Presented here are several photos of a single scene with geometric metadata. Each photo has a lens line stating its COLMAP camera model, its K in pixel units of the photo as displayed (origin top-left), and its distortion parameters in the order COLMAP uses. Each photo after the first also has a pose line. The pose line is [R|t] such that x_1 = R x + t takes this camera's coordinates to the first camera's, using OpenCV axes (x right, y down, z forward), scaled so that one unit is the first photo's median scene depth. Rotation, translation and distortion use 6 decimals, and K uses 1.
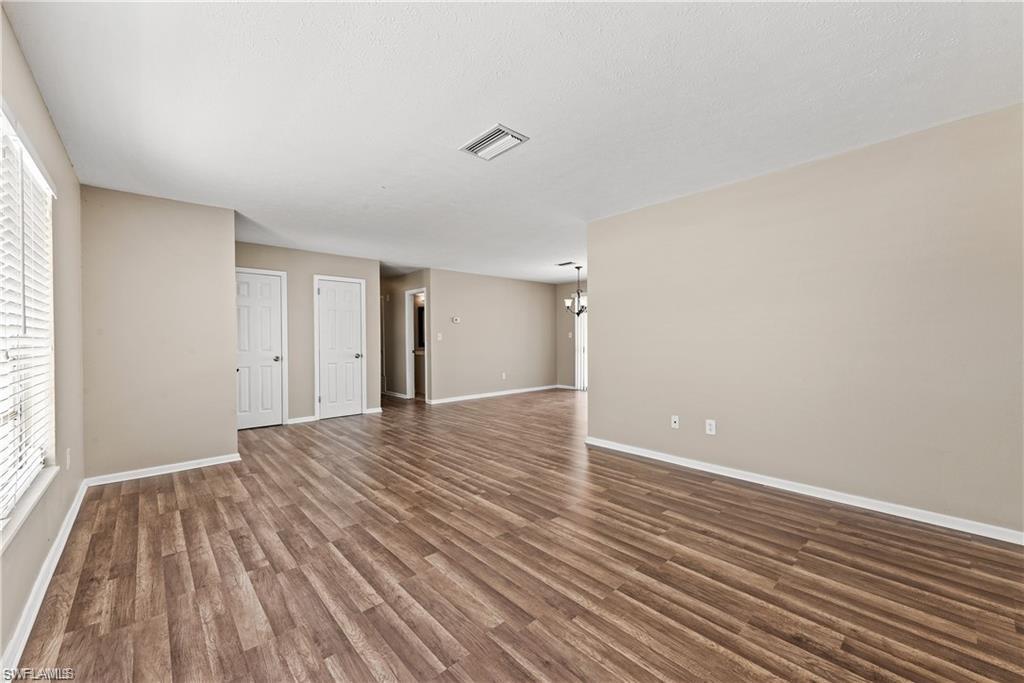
lens RADIAL K [[400.0, 0, 510.5], [0, 400.0, 341.7], [0, 0, 1]] dist [0.017739, -0.005292]
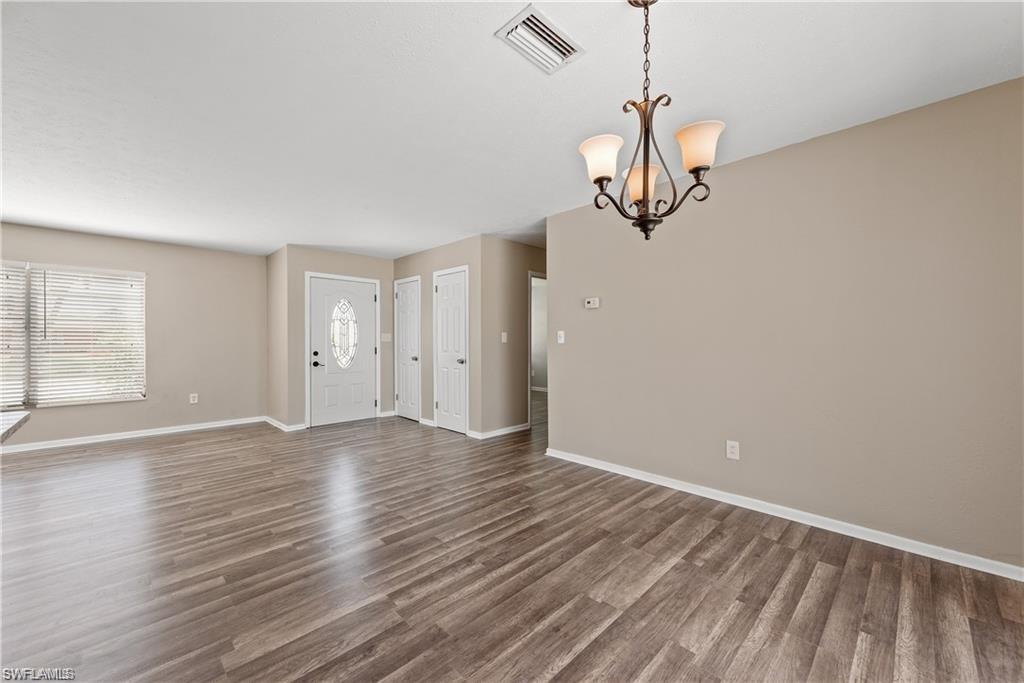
lens RADIAL K [[399.8, 0, 512.0], [0, 399.8, 341.5], [0, 0, 1]] dist [0.014780, -0.002712]
pose [[0.044823, 0.008985, -0.998955, 0.838140], [-0.006565, 0.999941, 0.008699, -0.023768], [0.998973, 0.006168, 0.044879, 2.072842]]
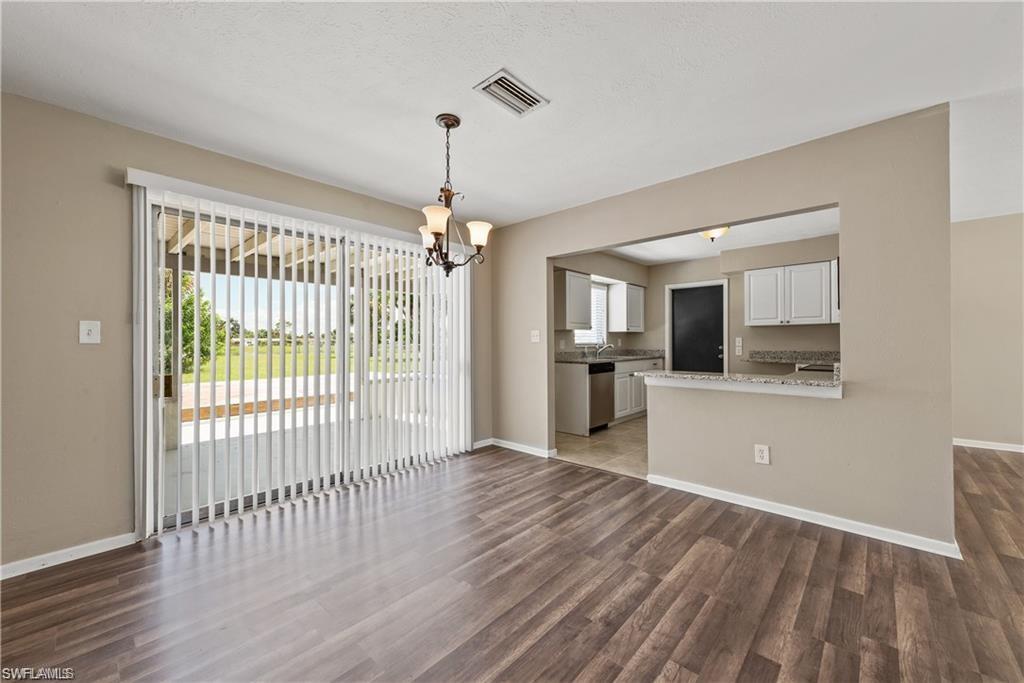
lens RADIAL K [[400.0, 0, 510.5], [0, 400.0, 341.7], [0, 0, 1]] dist [0.017739, -0.005292]
pose [[-0.095229, 0.006700, 0.995433, -0.350017], [0.013826, 0.999890, -0.005407, -0.015568], [-0.995359, 0.013248, -0.095311, 2.206920]]
